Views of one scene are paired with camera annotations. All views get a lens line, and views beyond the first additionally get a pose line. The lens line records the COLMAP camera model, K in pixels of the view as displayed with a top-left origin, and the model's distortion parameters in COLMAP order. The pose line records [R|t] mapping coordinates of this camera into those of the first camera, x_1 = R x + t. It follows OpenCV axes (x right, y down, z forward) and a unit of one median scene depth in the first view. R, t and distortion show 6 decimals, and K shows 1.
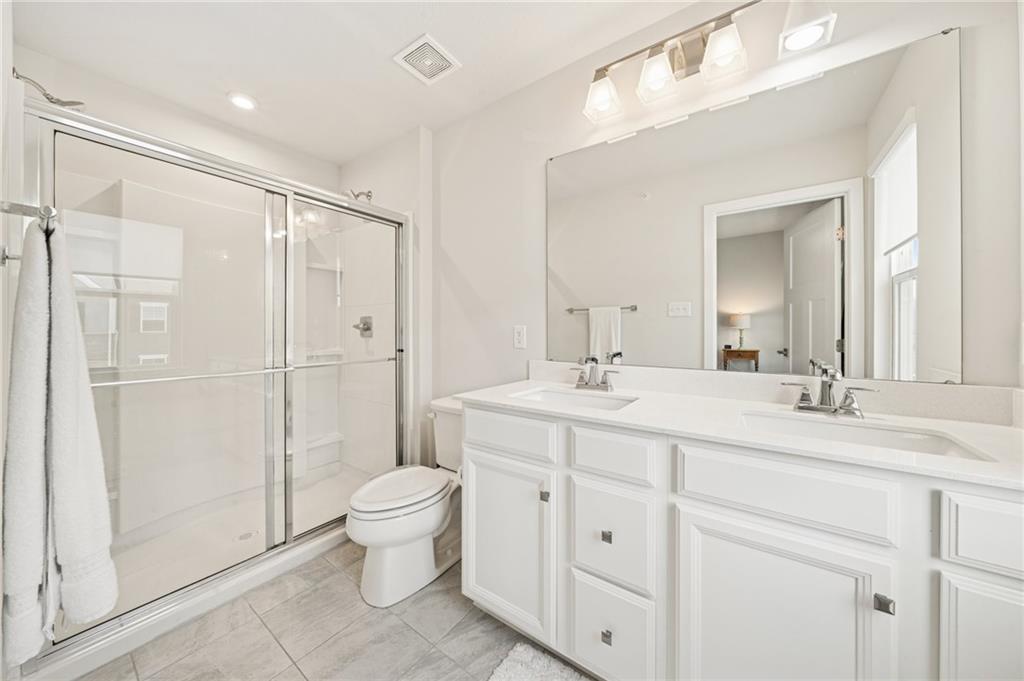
lens RADIAL K [[349.9, 0, 513.6], [0, 349.9, 328.6], [0, 0, 1]] dist [0.000157, -0.000018]
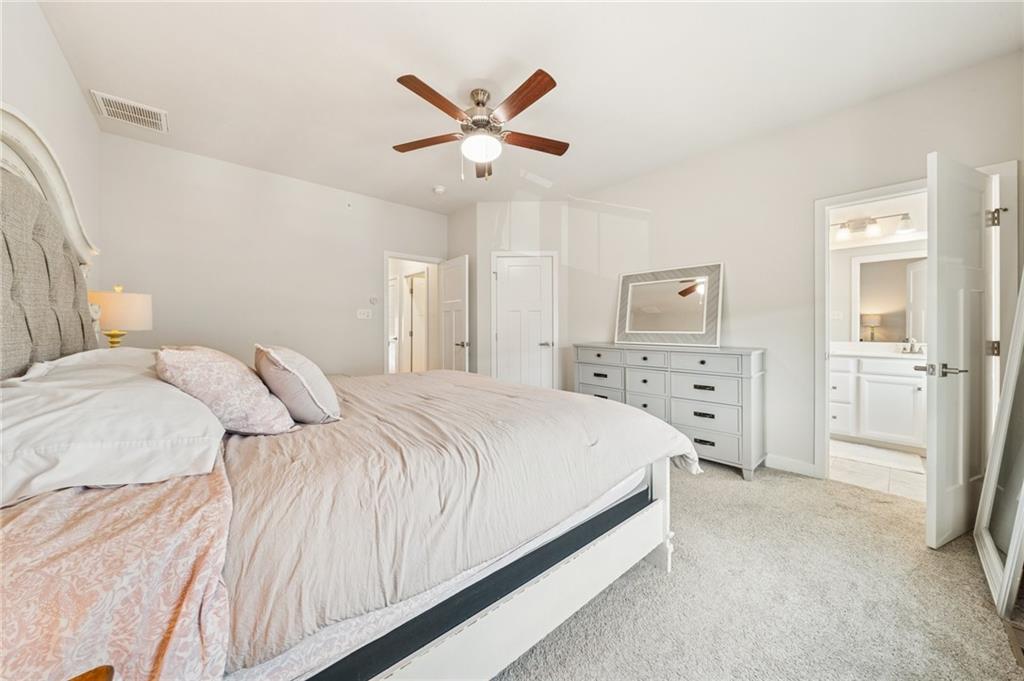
lens RADIAL K [[349.9, 0, 513.6], [0, 349.9, 328.6], [0, 0, 1]] dist [0.000157, -0.000018]
pose [[0.977668, -0.002070, -0.210144, -1.997052], [0.003570, 0.999971, 0.006760, -0.025476], [0.210124, -0.007359, 0.977647, -2.891773]]
